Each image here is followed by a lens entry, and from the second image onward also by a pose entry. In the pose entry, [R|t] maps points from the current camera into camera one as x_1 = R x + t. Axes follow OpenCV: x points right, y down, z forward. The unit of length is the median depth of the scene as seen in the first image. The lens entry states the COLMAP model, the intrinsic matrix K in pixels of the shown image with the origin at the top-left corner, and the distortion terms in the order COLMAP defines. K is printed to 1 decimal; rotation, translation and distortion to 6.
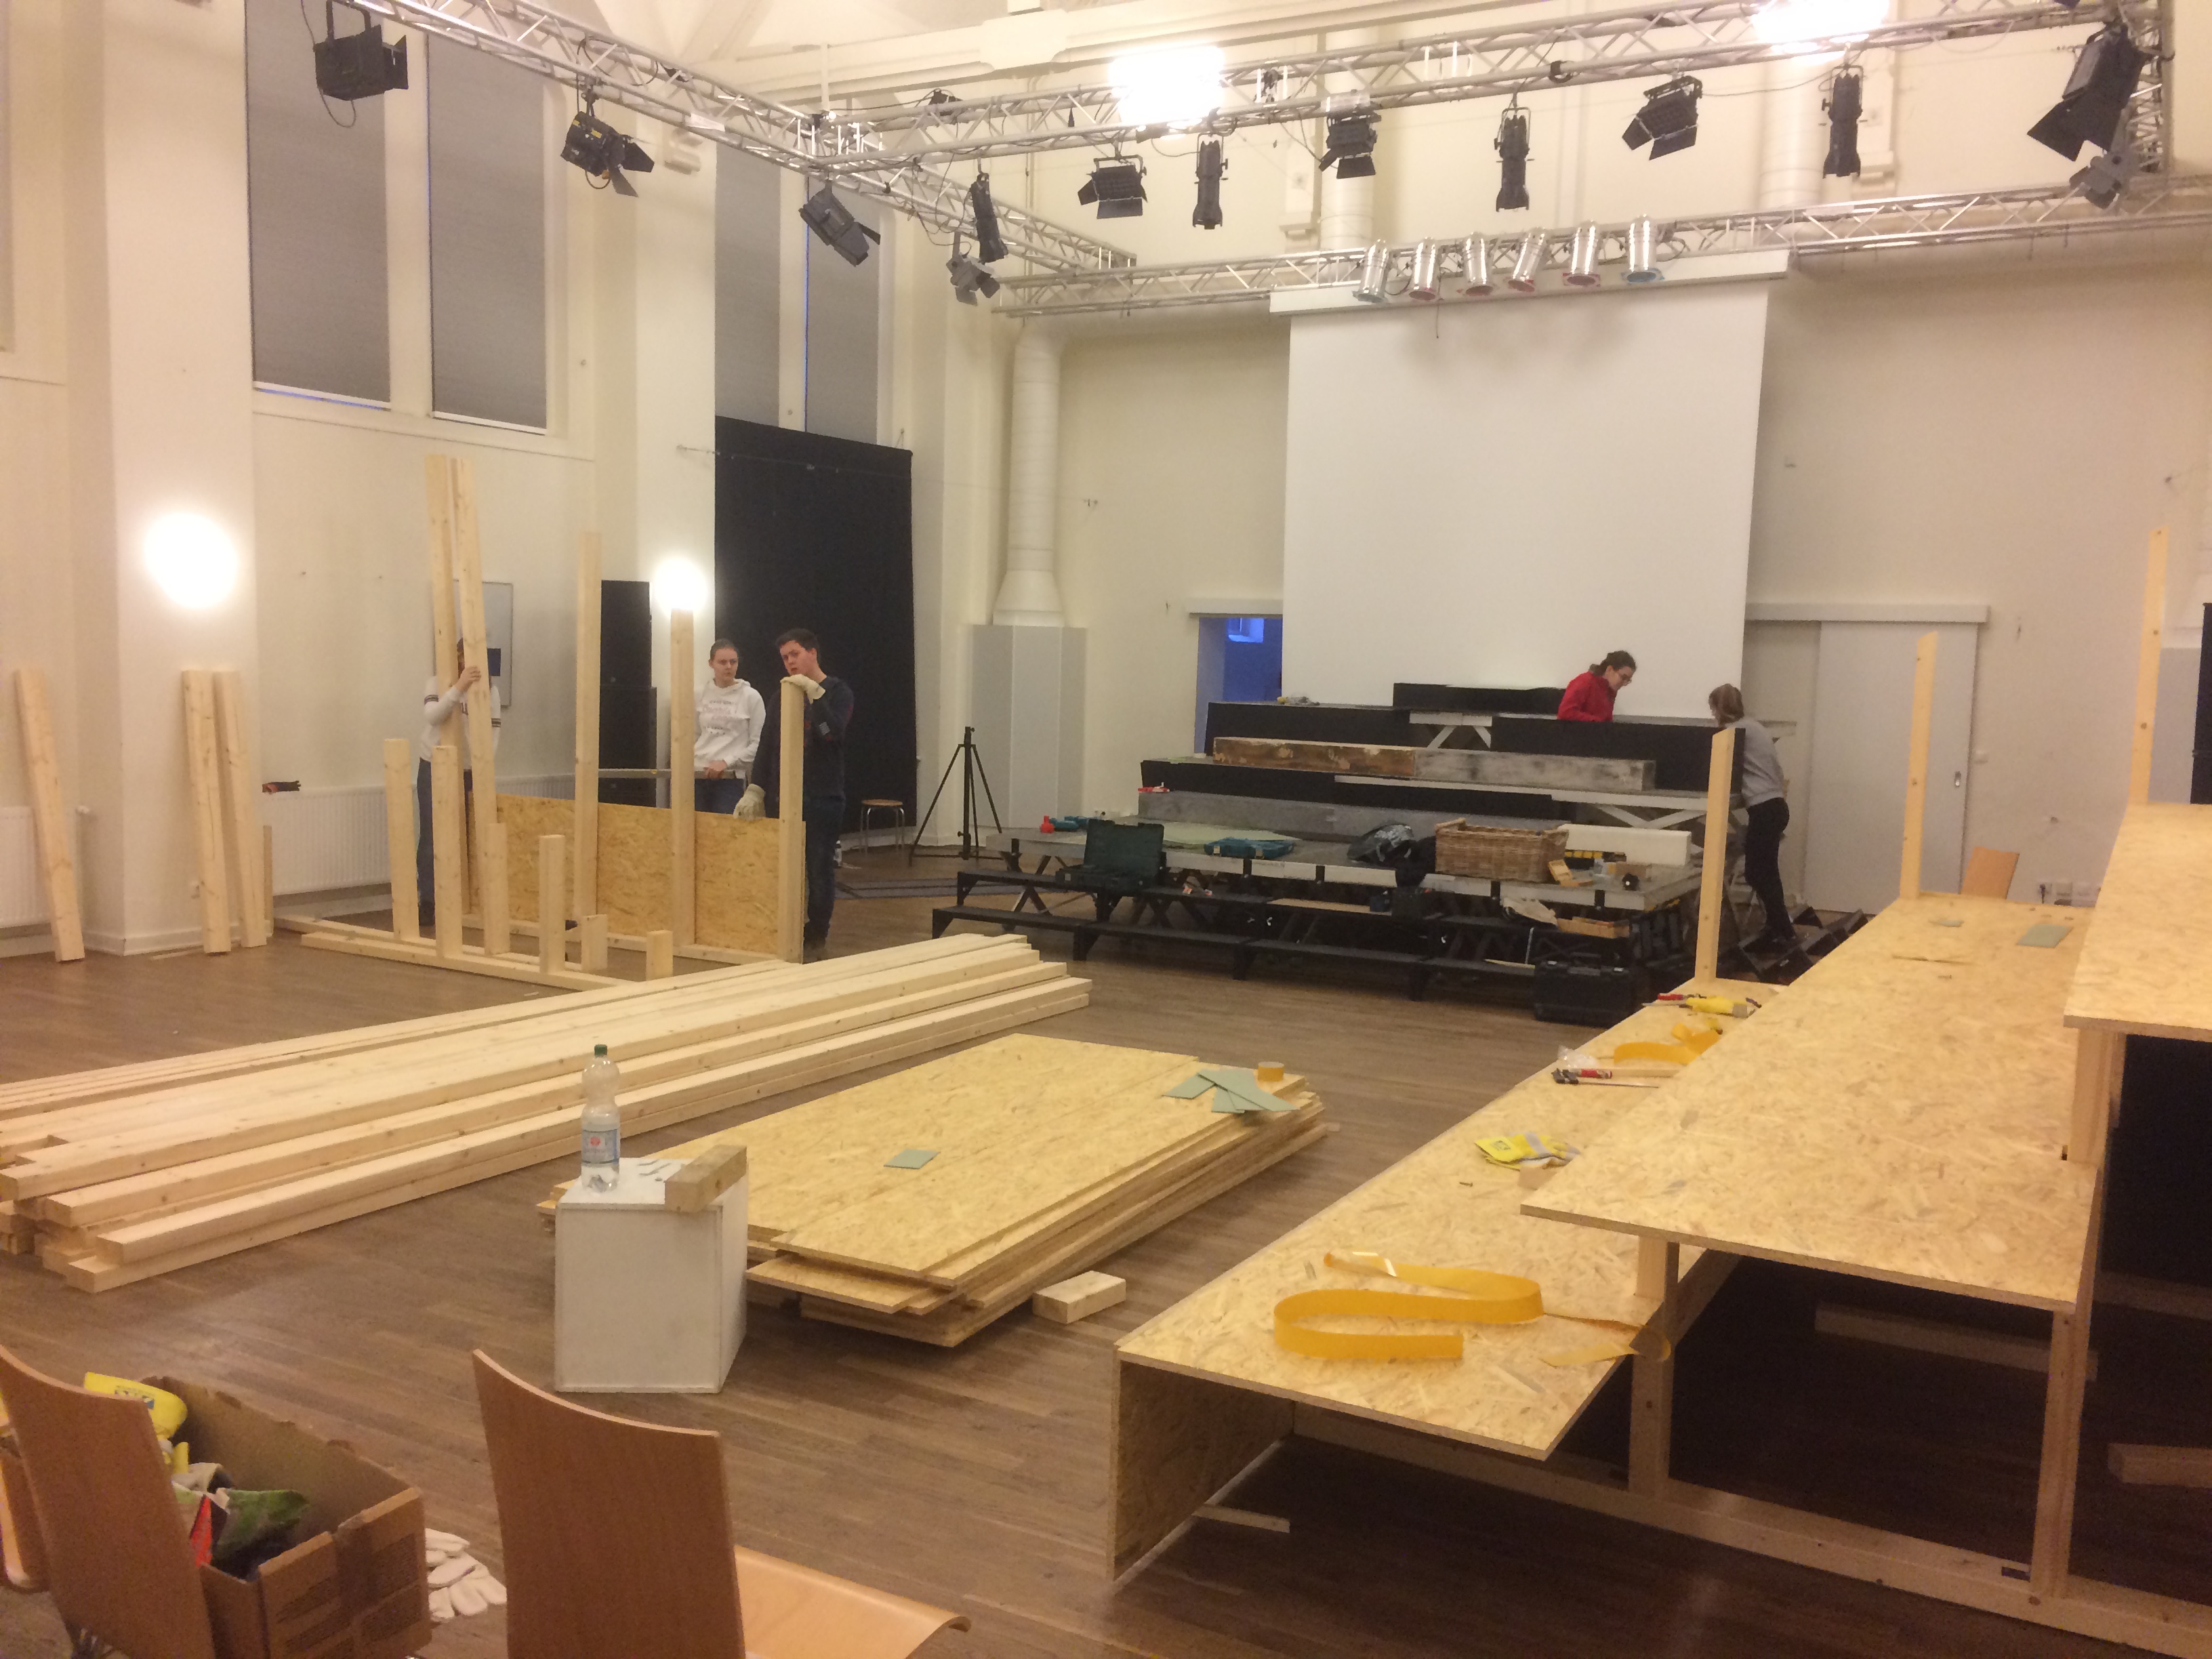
lens RADIAL K [[1851.2, 0, 1106.0], [0, 1851.2, 829.5], [0, 0, 1]] dist [0.098350, -0.121544]
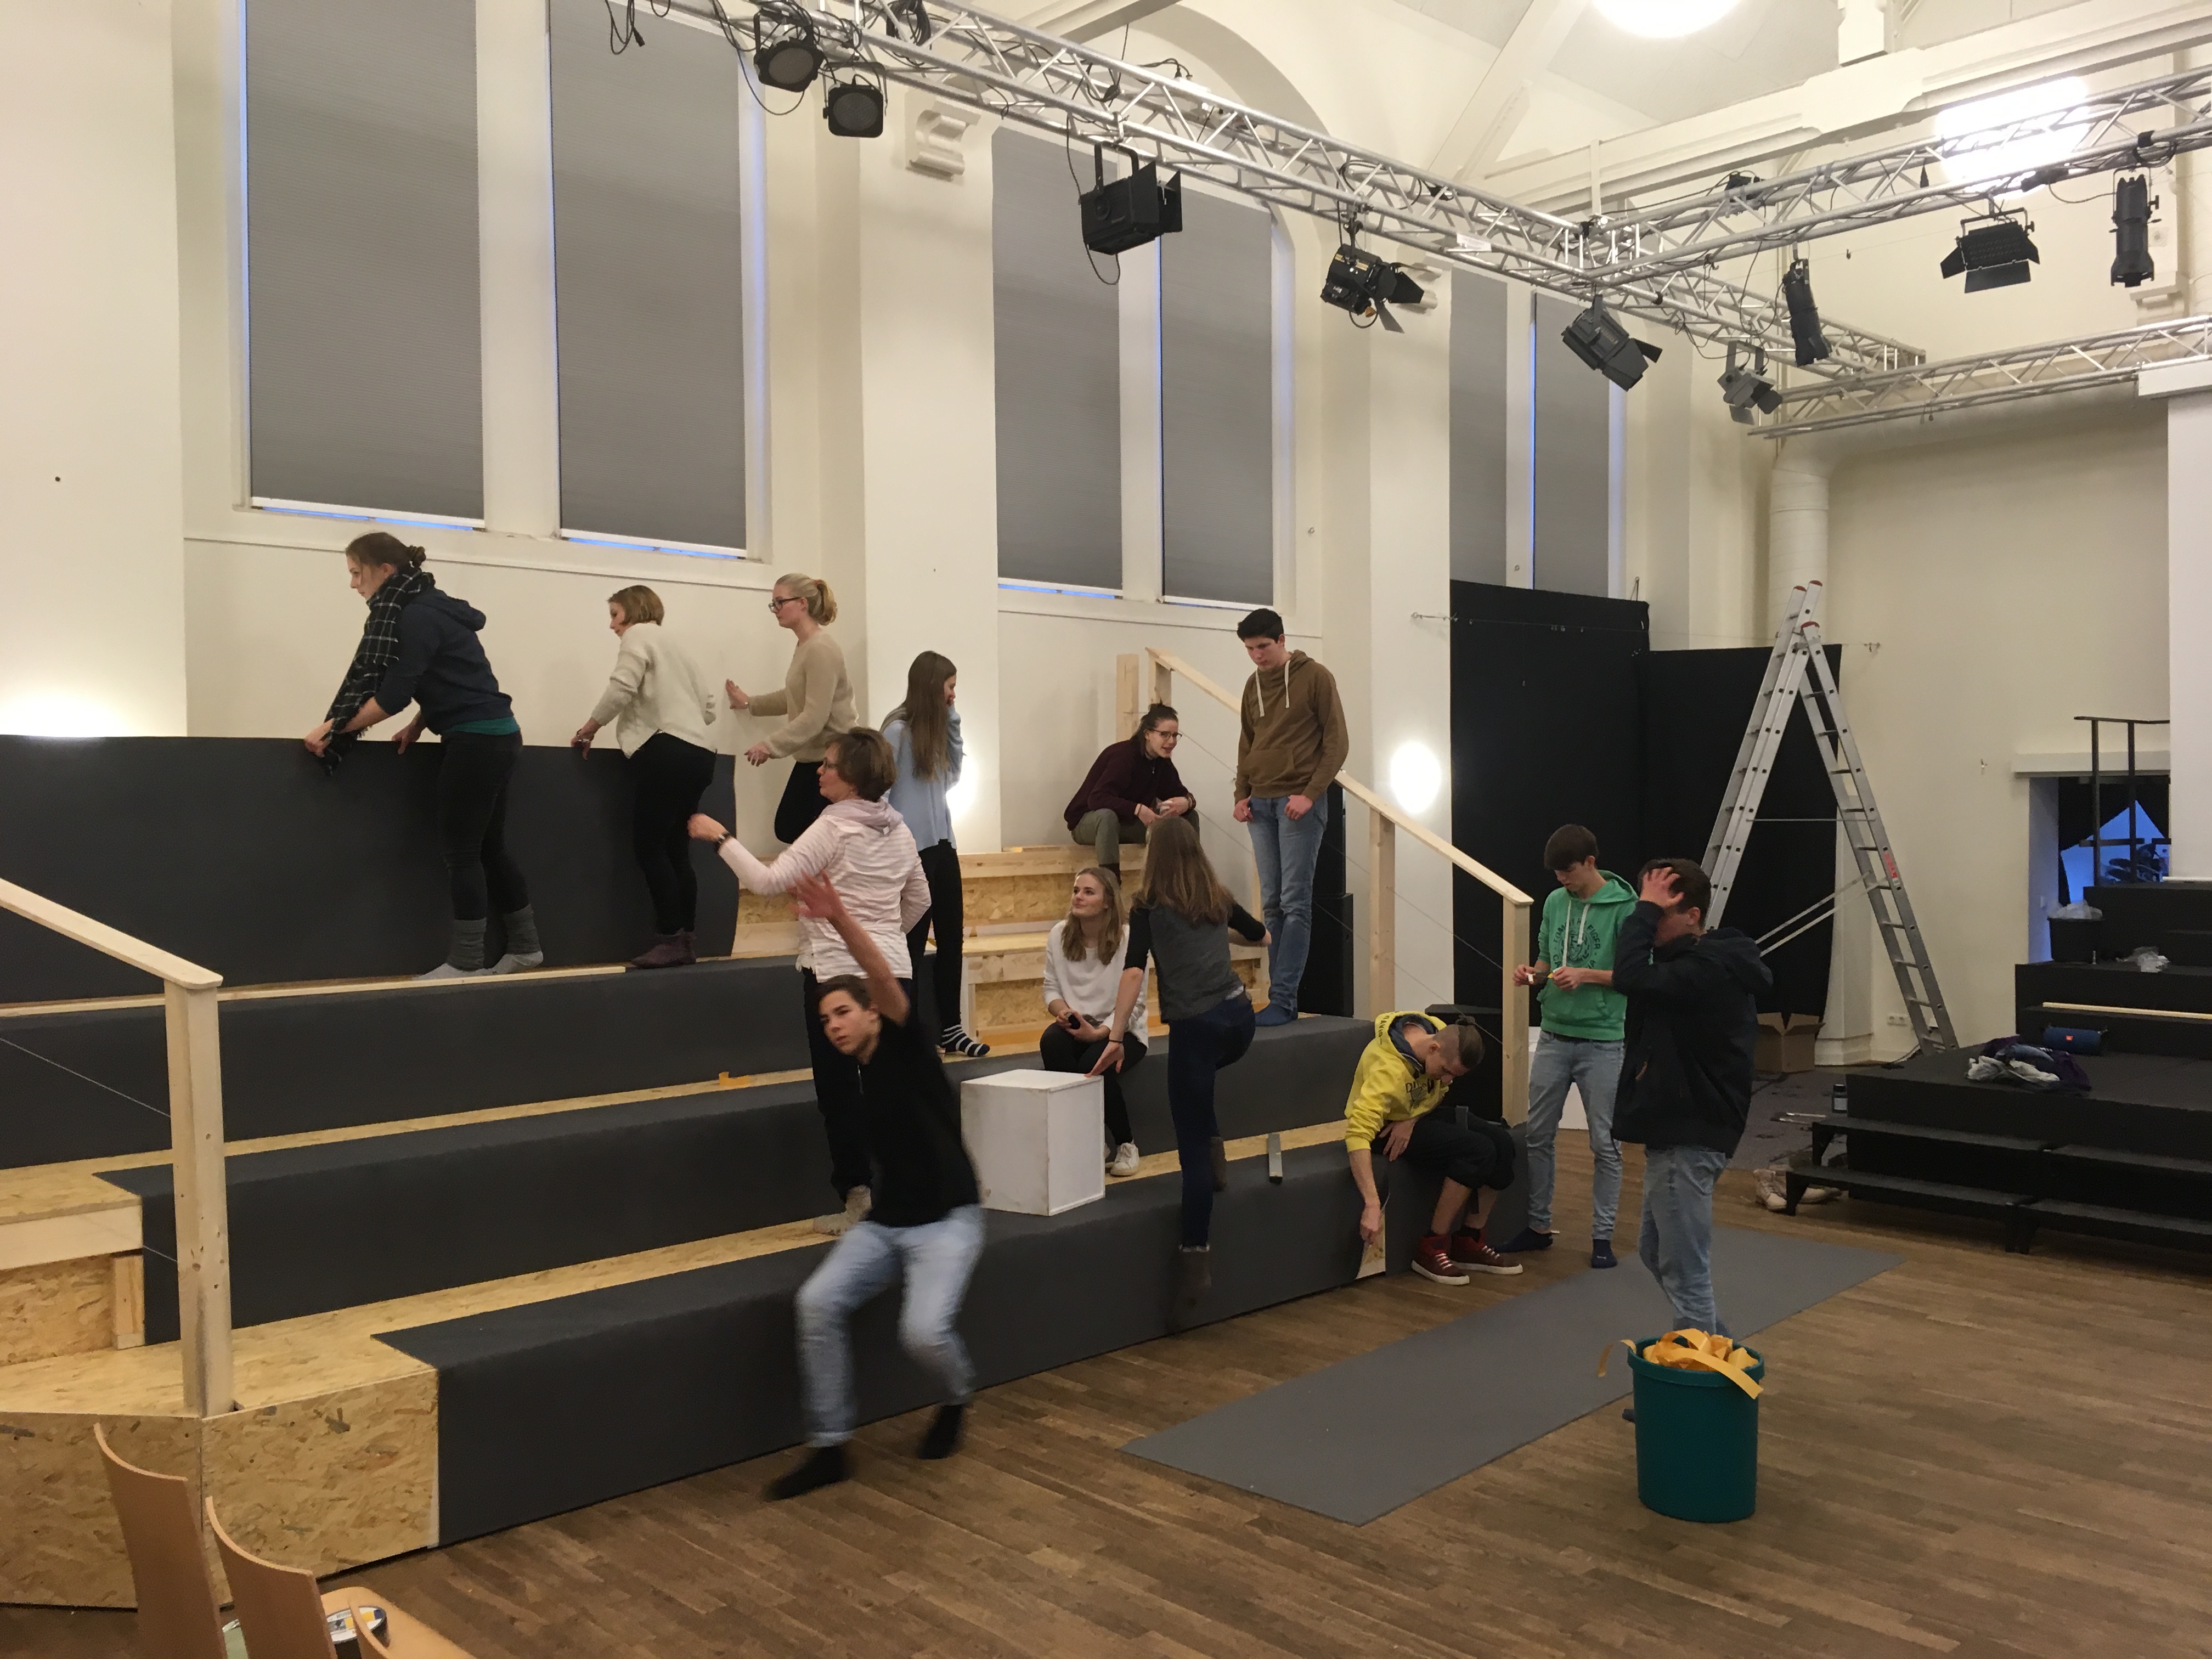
lens RADIAL K [[1863.9, 0, 1118.7], [0, 1863.9, 835.9], [0, 0, 1]] dist [0.085310, -0.109784]
pose [[0.953681, -0.032926, -0.299013, -0.107891], [0.007848, 0.996377, -0.084684, -0.030056], [0.300718, 0.078414, 0.950484, 0.137196]]
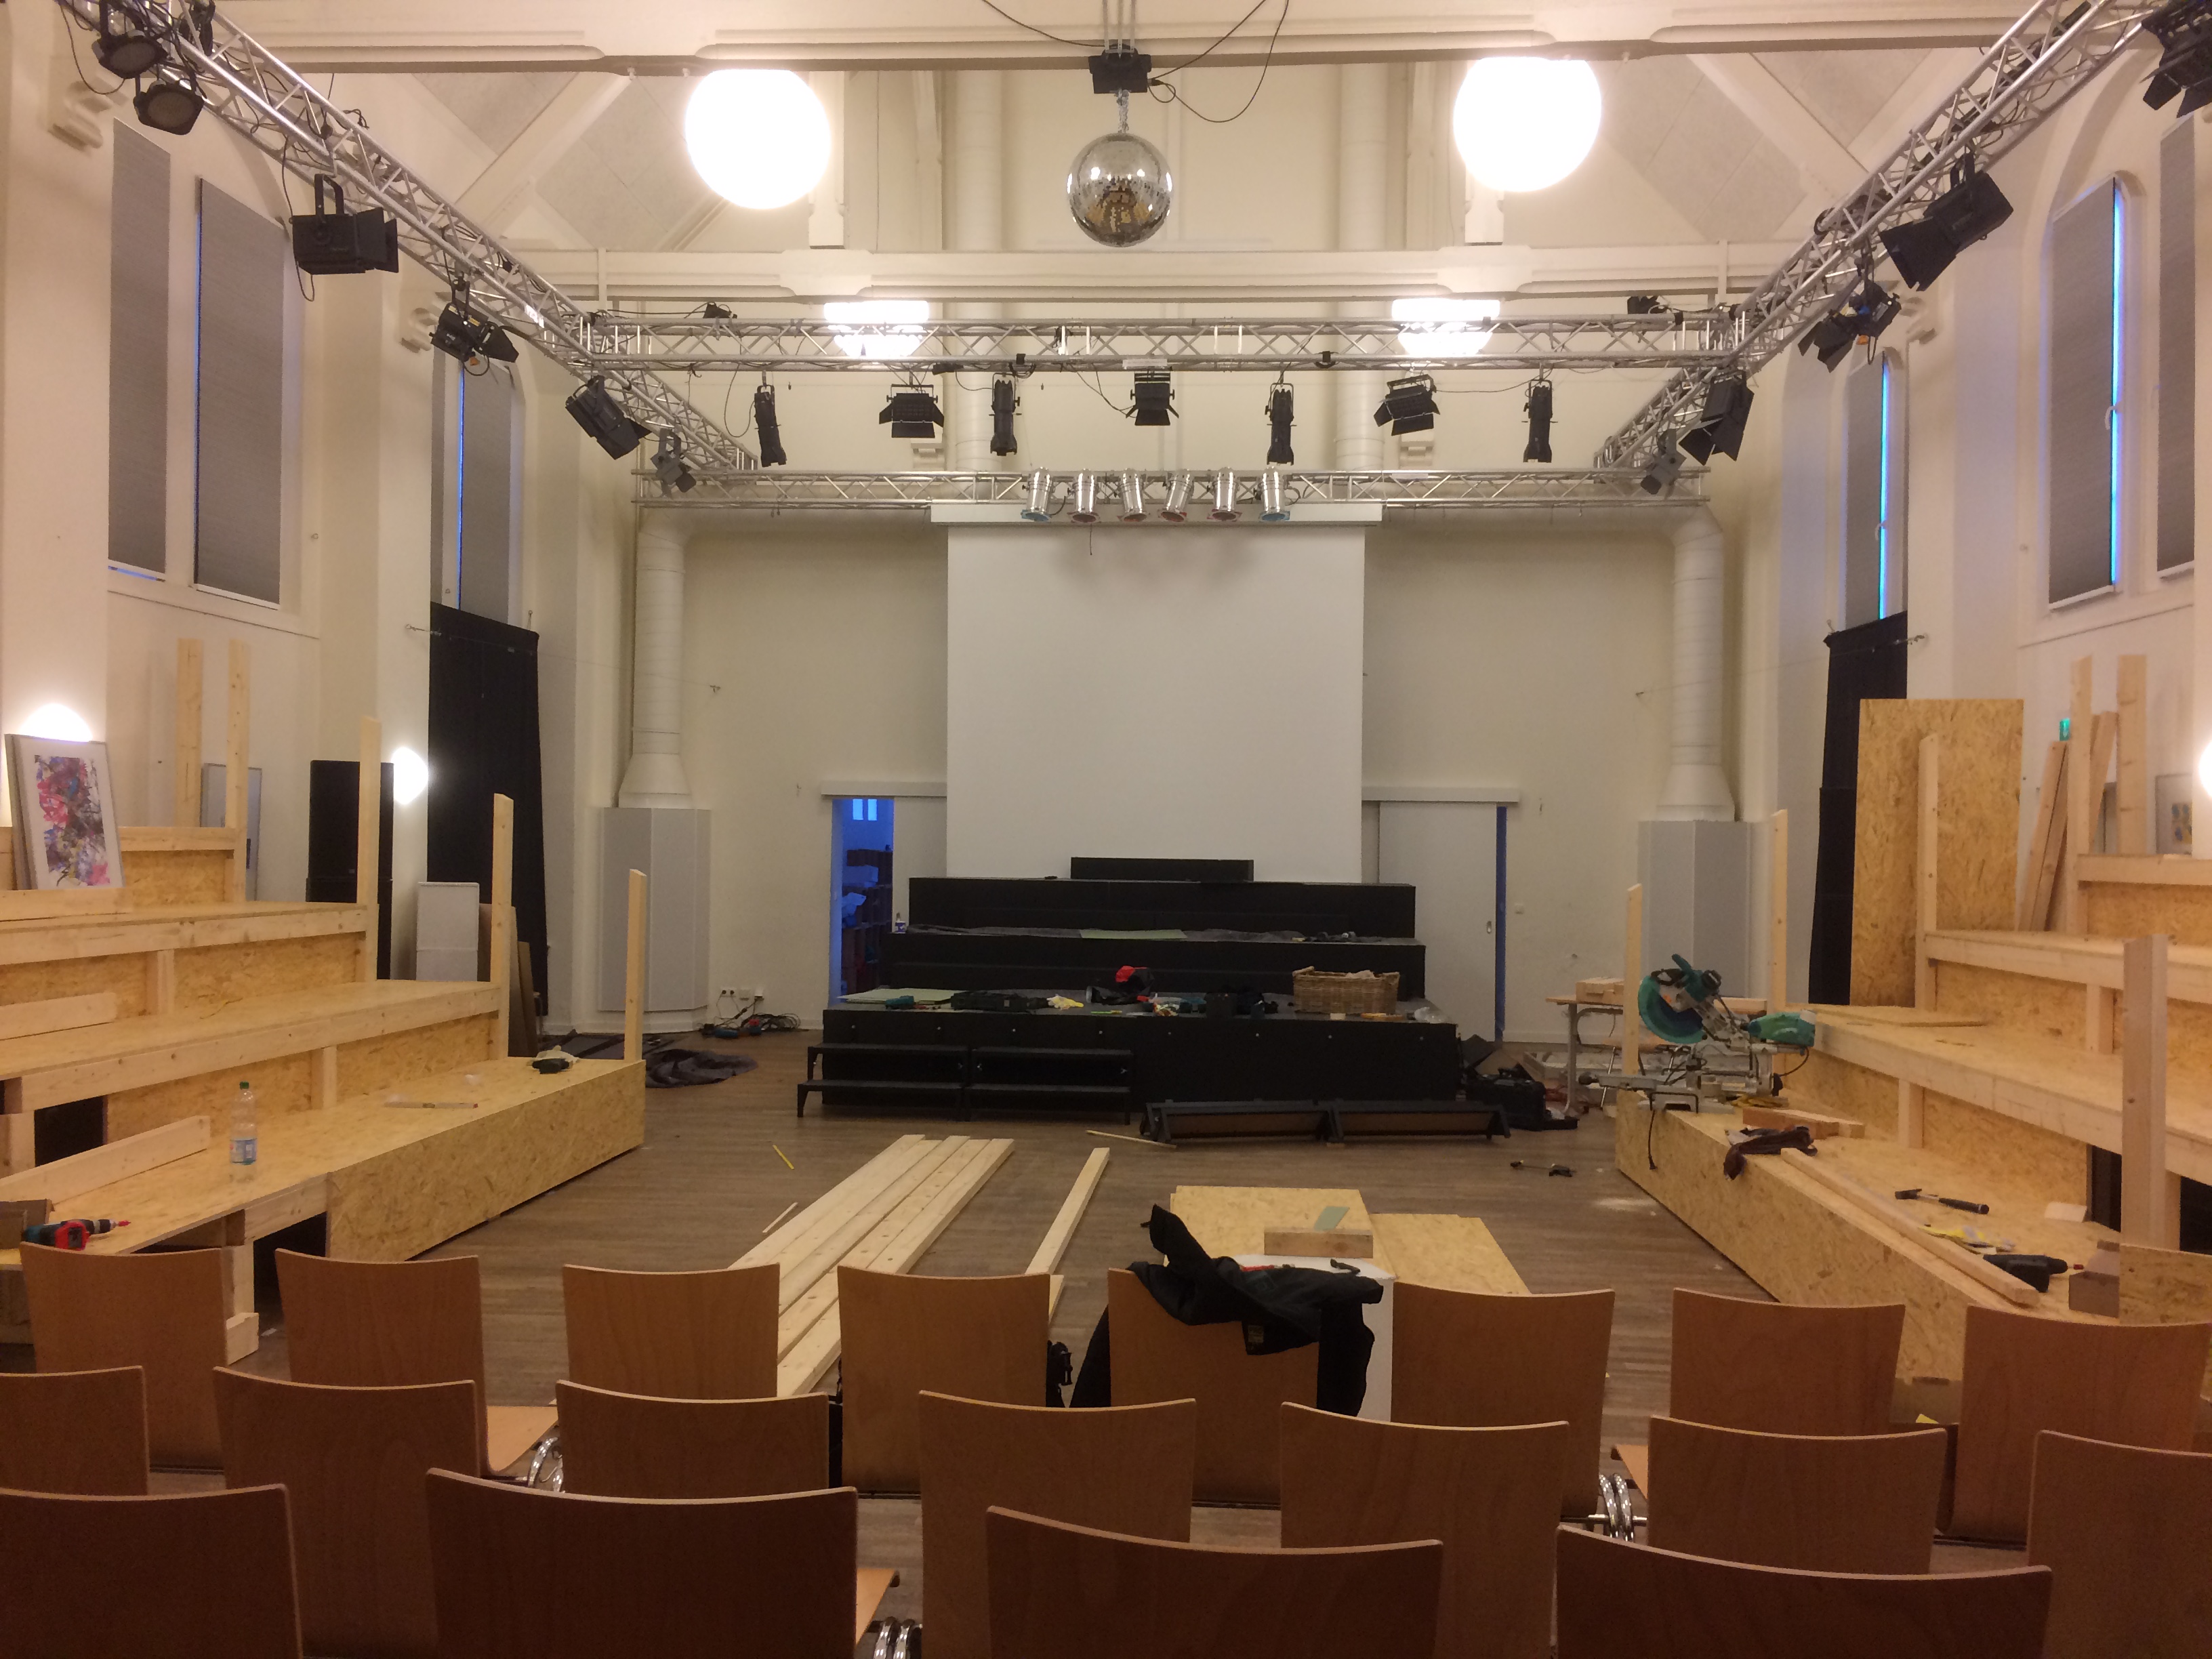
lens RADIAL K [[1851.2, 0, 1106.0], [0, 1851.2, 829.5], [0, 0, 1]] dist [0.098350, -0.121544]
pose [[0.904786, -0.013719, 0.425645, -0.334819], [0.054124, 0.995081, -0.082978, -0.002830], [-0.422412, 0.098115, 0.901078, -0.006341]]
